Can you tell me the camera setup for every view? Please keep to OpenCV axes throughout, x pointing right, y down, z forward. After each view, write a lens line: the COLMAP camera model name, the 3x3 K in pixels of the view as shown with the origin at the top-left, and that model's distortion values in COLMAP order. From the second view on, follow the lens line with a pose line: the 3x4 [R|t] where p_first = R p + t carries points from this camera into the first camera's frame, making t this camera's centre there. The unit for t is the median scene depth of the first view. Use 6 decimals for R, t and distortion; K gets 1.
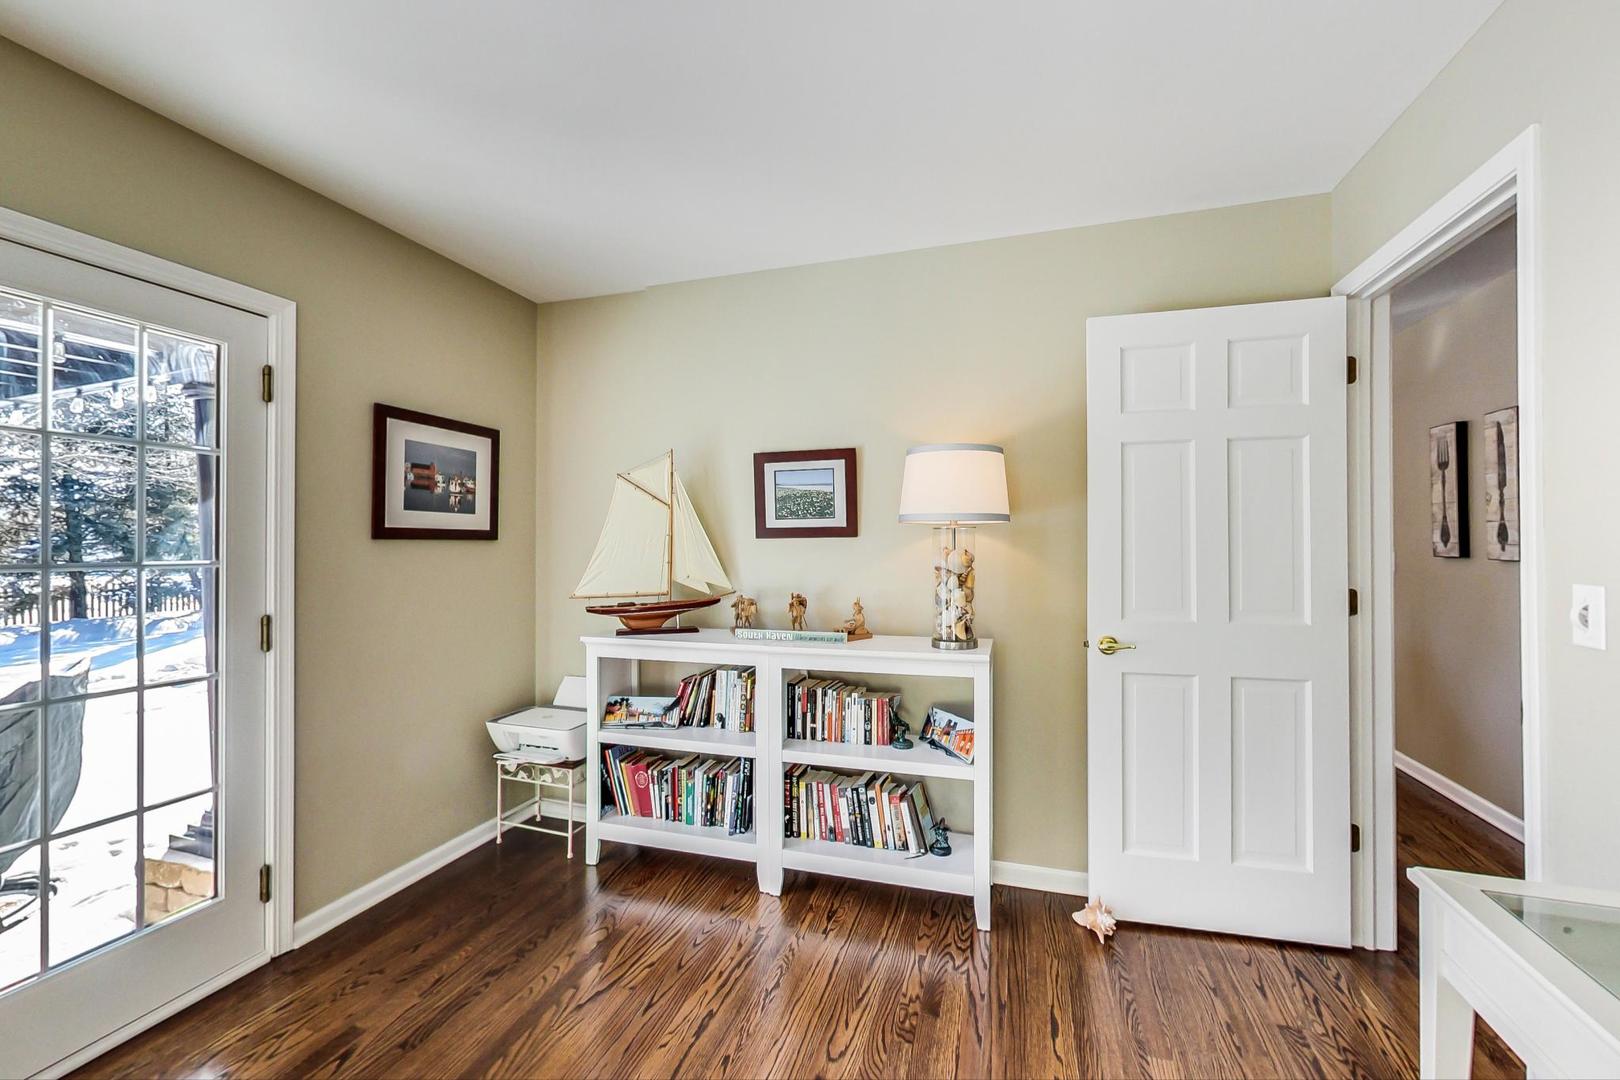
lens RADIAL K [[650.7, 0, 799.4], [0, 650.7, 555.9], [0, 0, 1]] dist [0.000585, -0.000815]
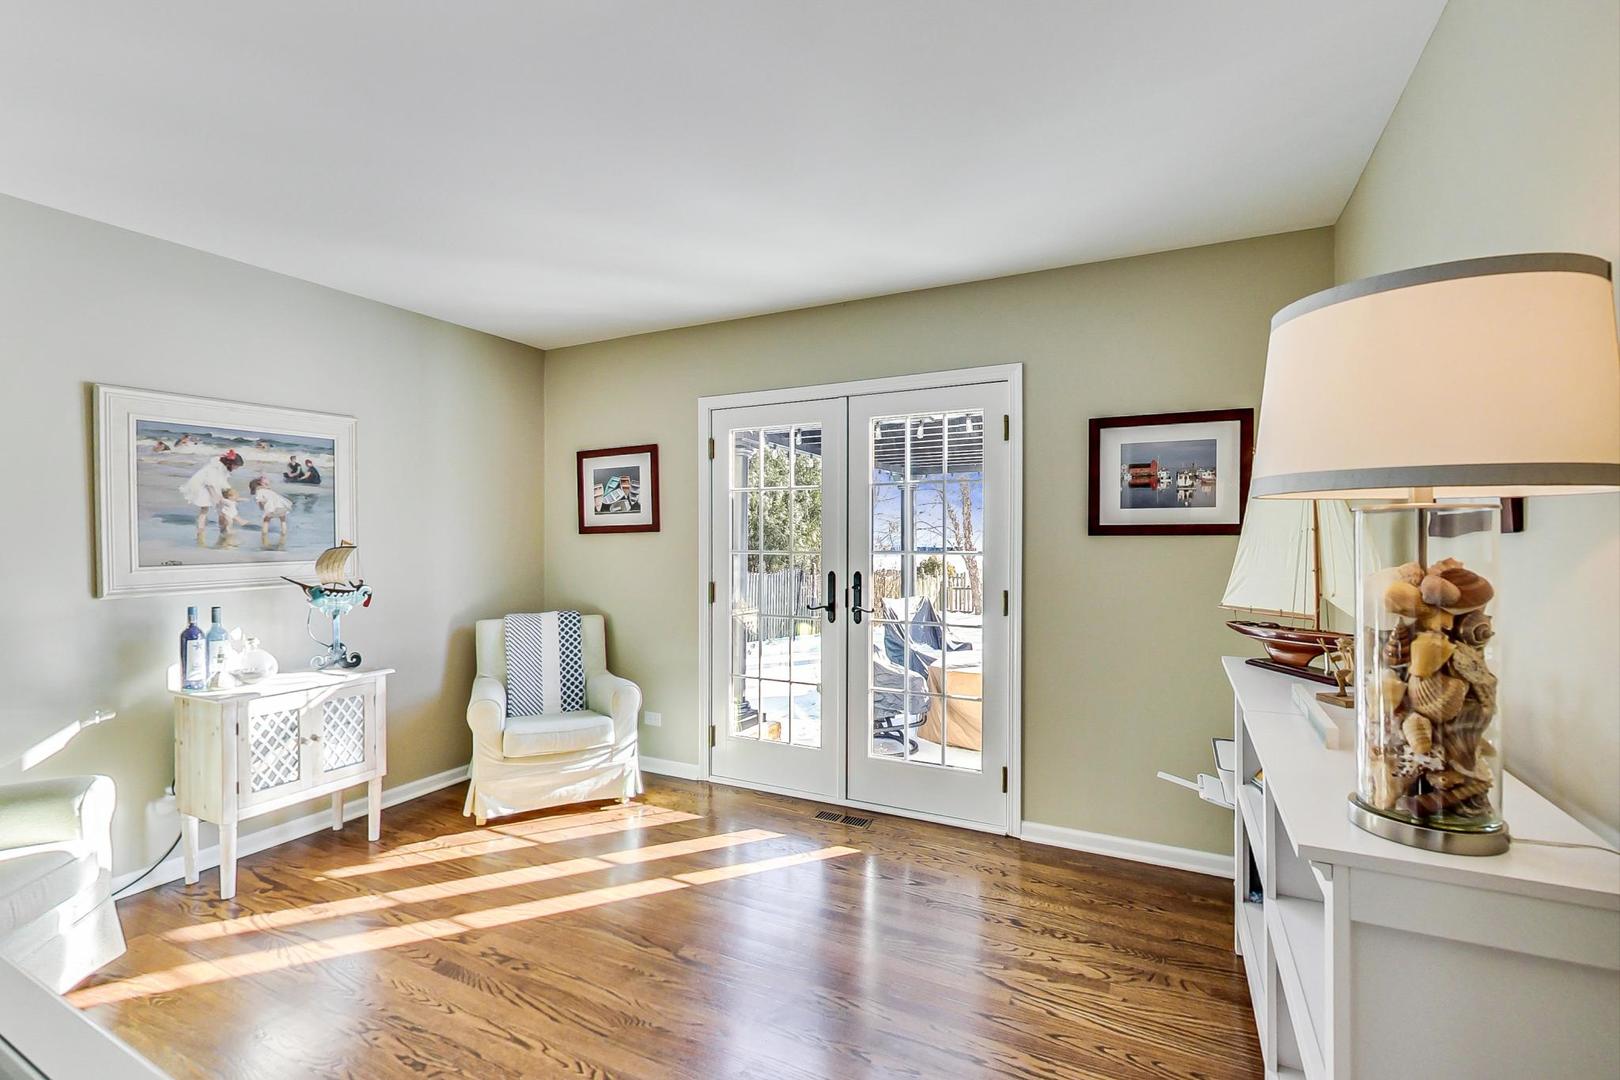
lens RADIAL K [[709.7, 0, 806.1], [0, 709.7, 533.8], [0, 0, 1]] dist [0.000232, 0.000008]
pose [[-0.140462, -0.003337, -0.990080, 0.645741], [-0.016740, 0.999859, -0.000995, -0.018798], [0.989945, 0.016435, -0.140498, 0.651277]]
